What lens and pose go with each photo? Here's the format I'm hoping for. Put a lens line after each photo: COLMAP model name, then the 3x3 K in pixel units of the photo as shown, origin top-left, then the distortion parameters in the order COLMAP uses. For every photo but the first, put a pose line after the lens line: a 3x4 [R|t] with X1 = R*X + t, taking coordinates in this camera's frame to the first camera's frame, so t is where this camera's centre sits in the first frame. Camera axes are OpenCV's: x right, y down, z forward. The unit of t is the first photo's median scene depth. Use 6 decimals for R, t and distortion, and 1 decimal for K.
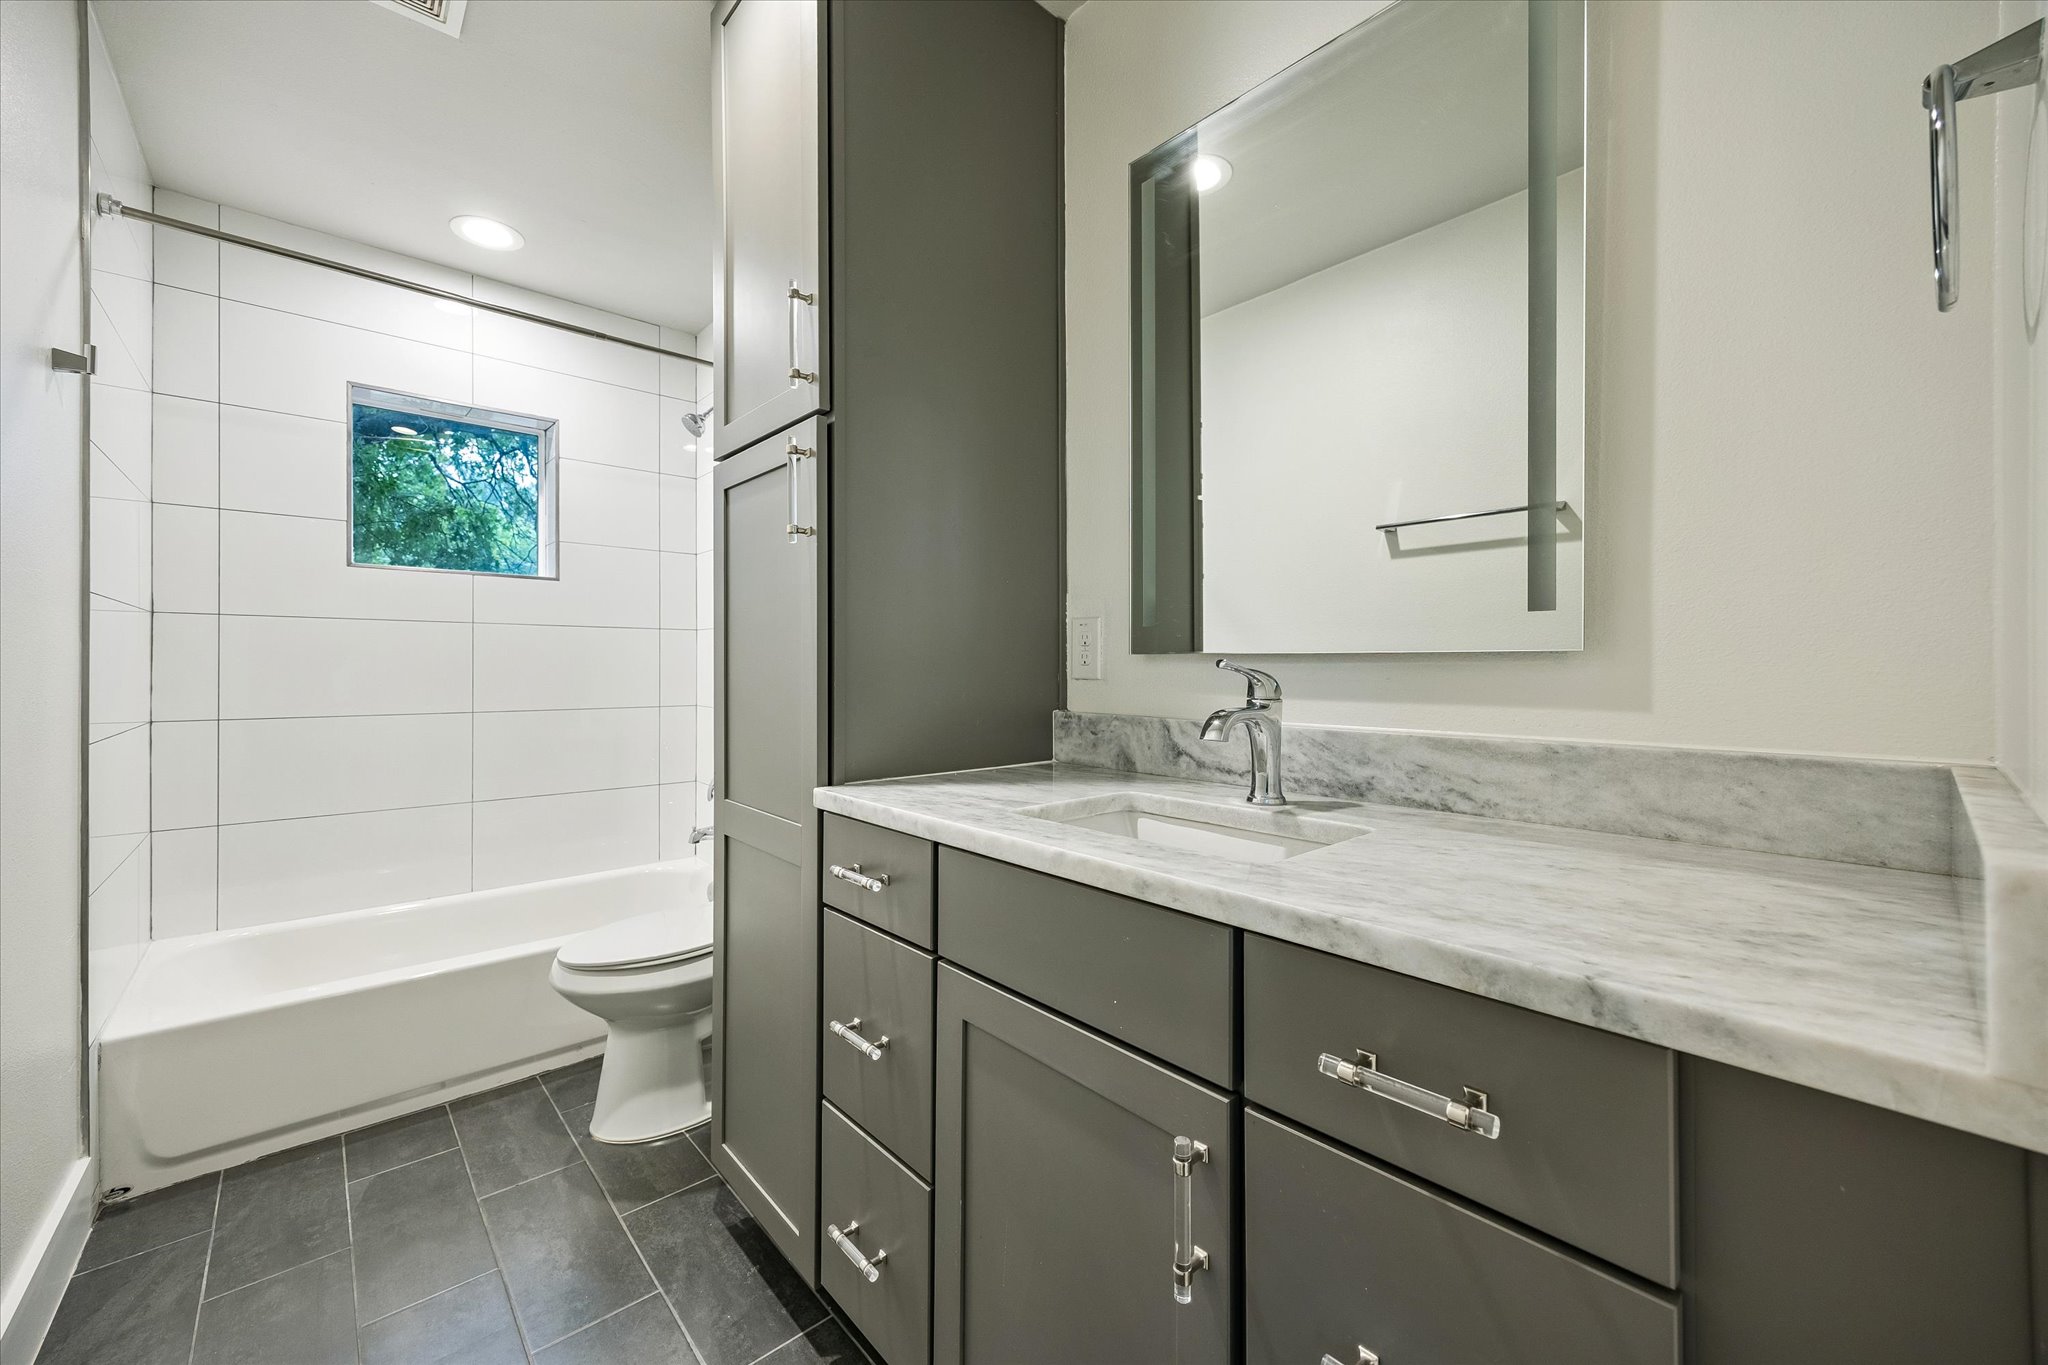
lens RADIAL K [[795.7, 0, 1031.9], [0, 795.7, 670.9], [0, 0, 1]] dist [0.001434, 0.000088]
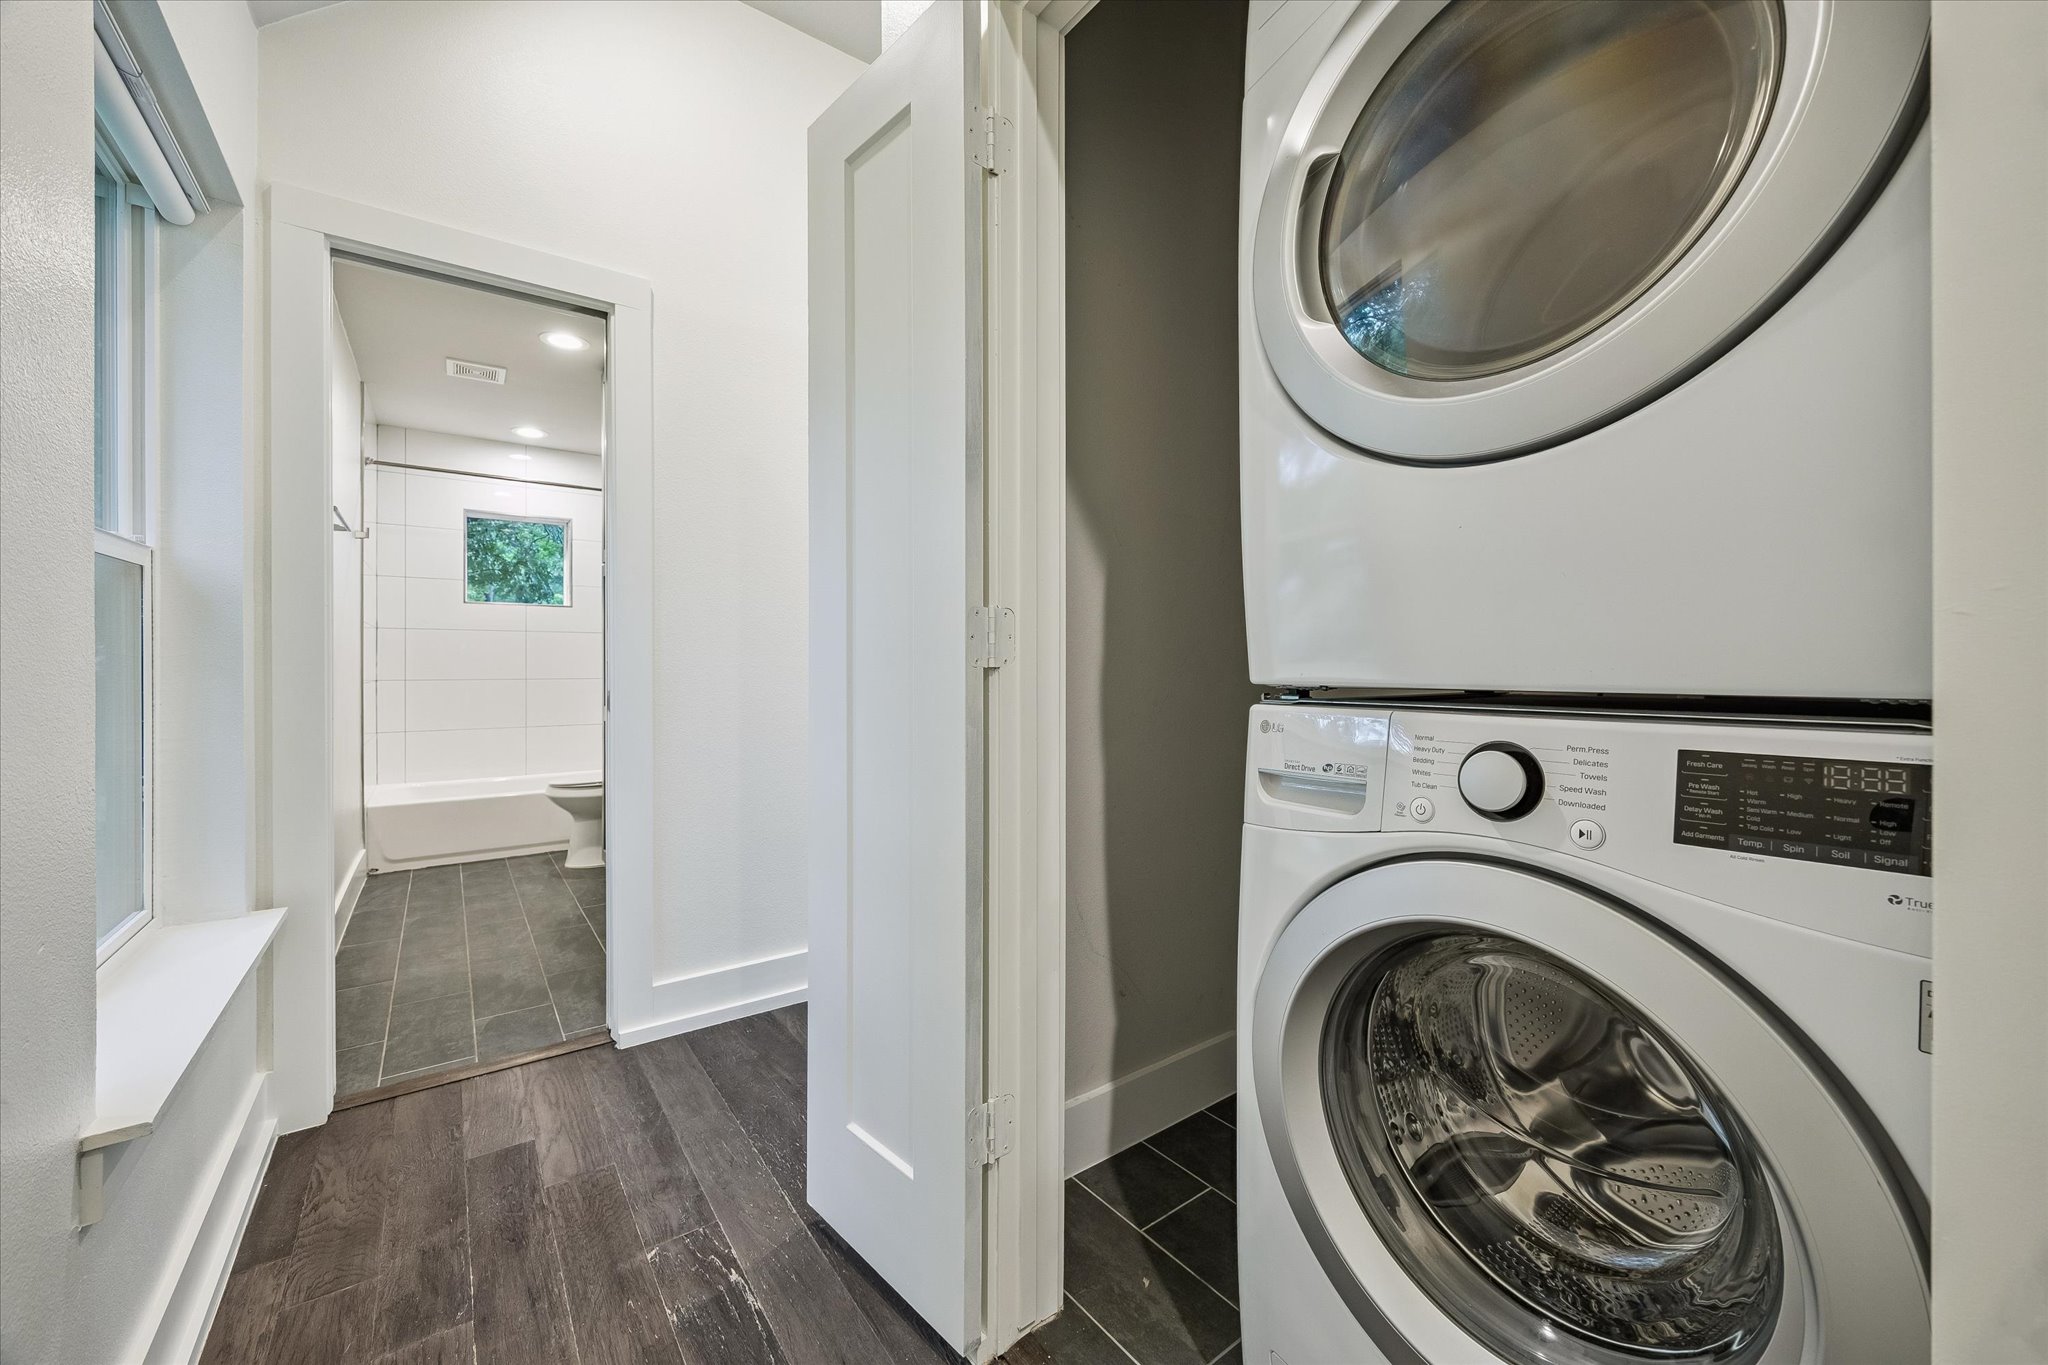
lens RADIAL K [[795.7, 0, 1018.7], [0, 795.7, 675.1], [0, 0, 1]] dist [0.001434, 0.000088]
pose [[0.993493, 0.002504, -0.113867, 0.732442], [-0.002271, 0.999995, 0.002171, 0.038615], [0.113872, -0.001898, 0.993494, -0.805784]]
